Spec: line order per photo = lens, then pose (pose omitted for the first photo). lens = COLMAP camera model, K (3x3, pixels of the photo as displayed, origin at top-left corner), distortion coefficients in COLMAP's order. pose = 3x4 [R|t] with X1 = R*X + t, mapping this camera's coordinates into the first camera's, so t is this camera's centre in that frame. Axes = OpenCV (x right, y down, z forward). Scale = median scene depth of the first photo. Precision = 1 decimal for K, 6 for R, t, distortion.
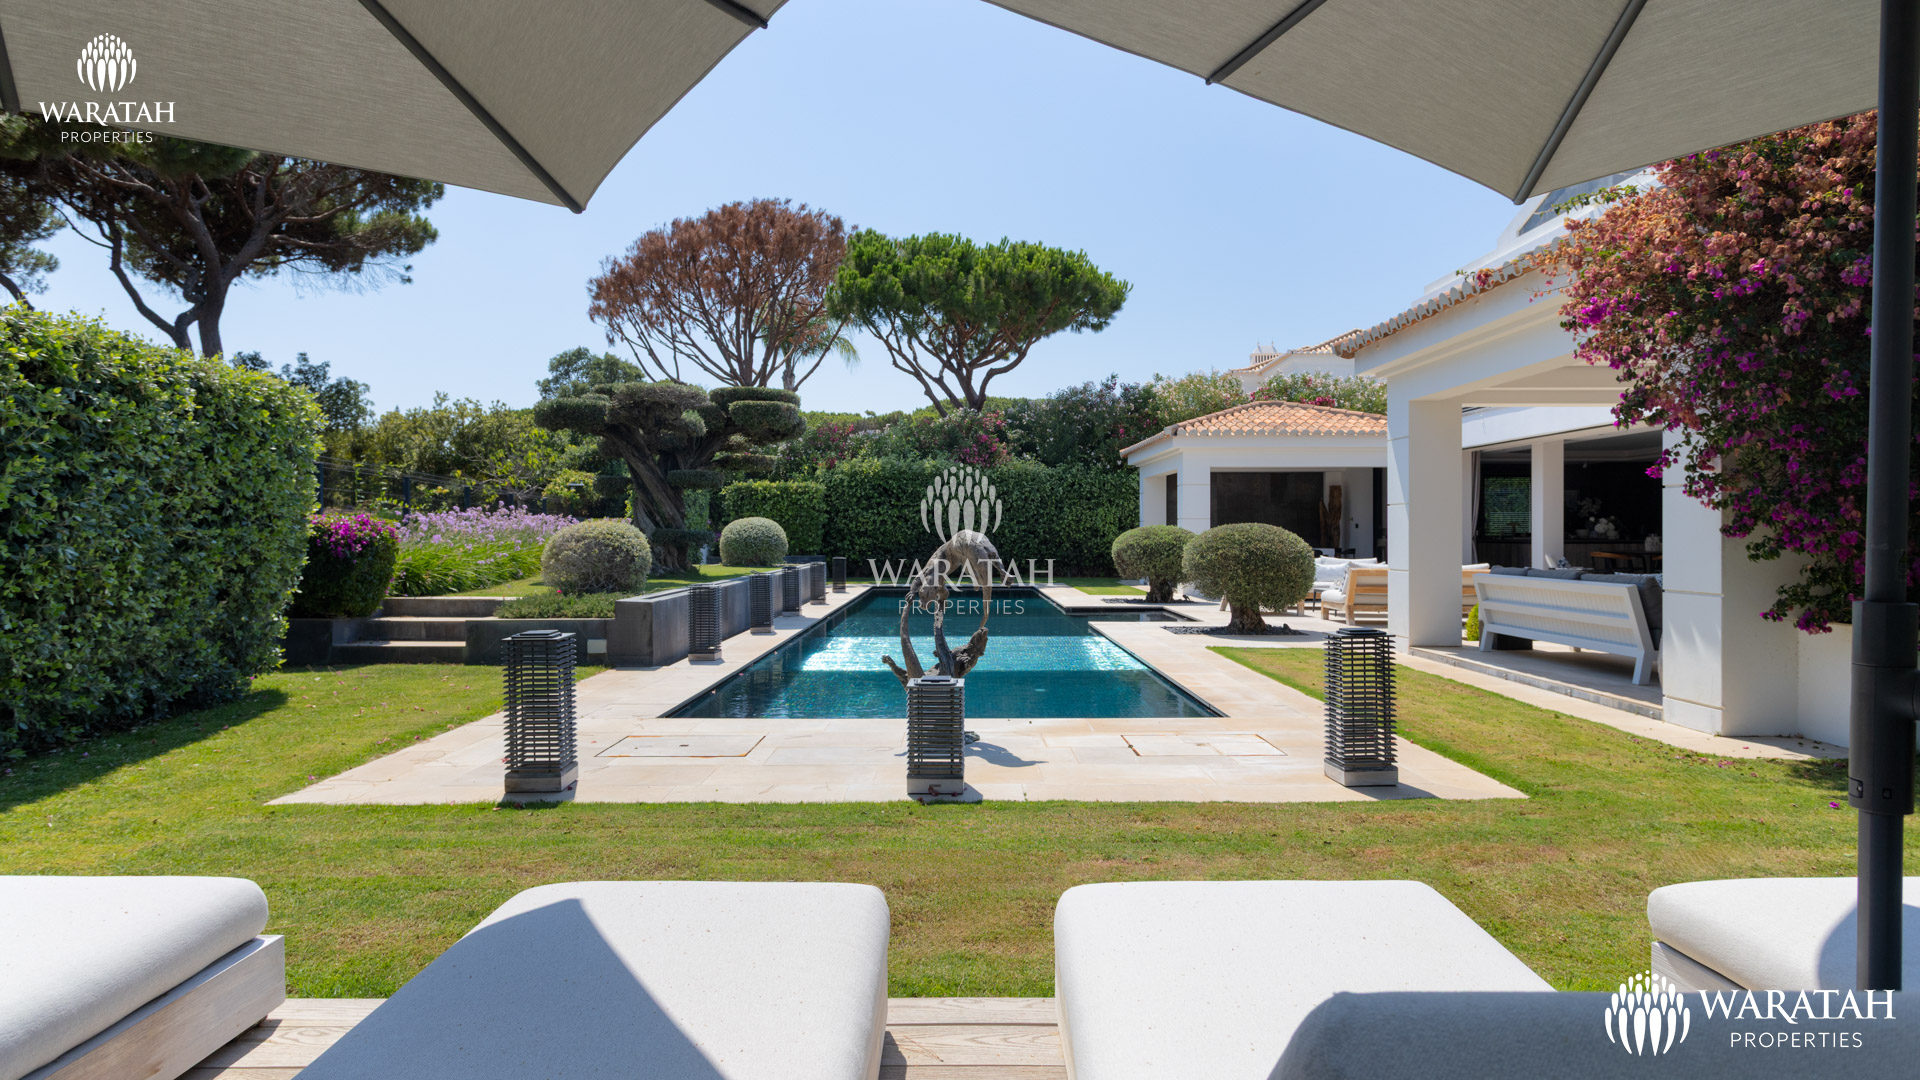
lens RADIAL K [[1115.4, 0, 966.8], [0, 1115.4, 539.2], [0, 0, 1]] dist [-0.004631, 0.002665]
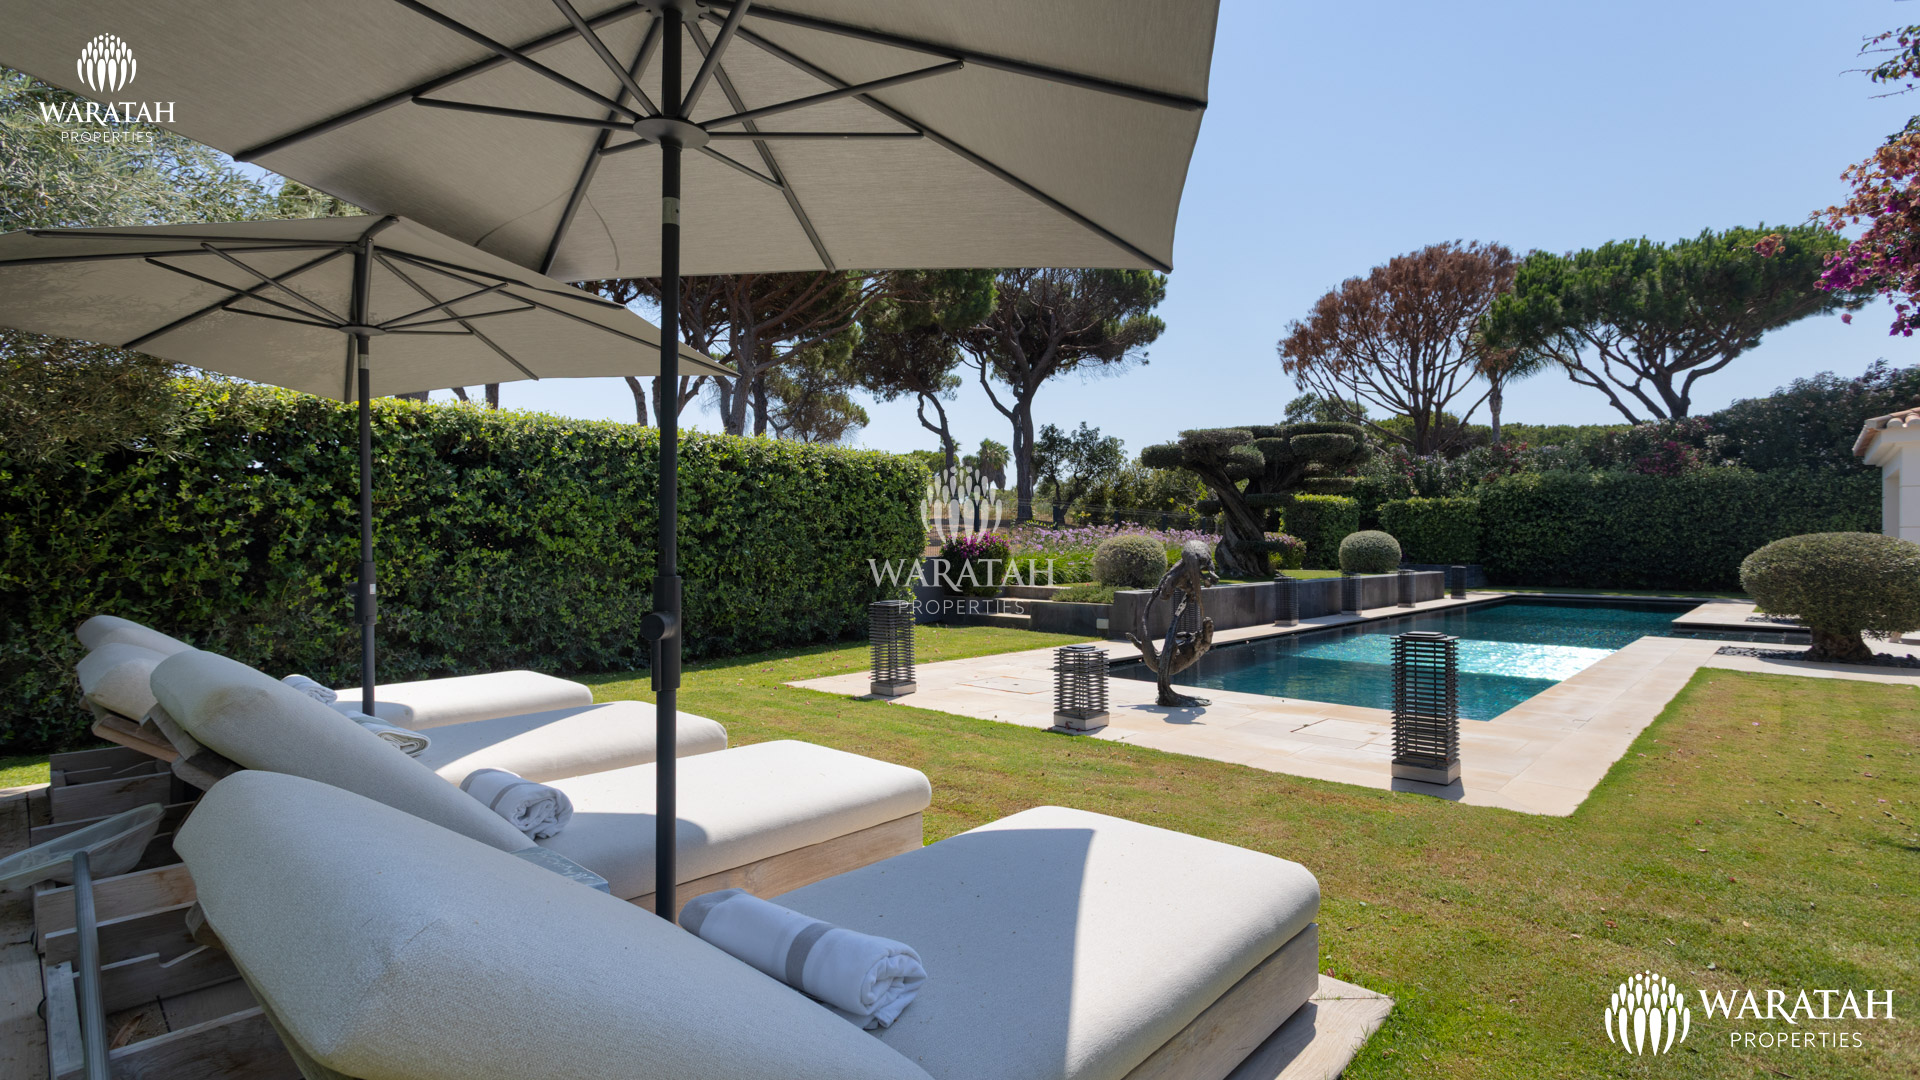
lens RADIAL K [[906.2, 0, 946.8], [0, 906.2, 557.8], [0, 0, 1]] dist [-0.010415, -0.000031]
pose [[0.715599, 0.010813, -0.698427, 0.114040], [-0.004616, 0.999932, 0.010751, 0.000416], [0.698496, -0.004469, 0.715600, 0.014948]]
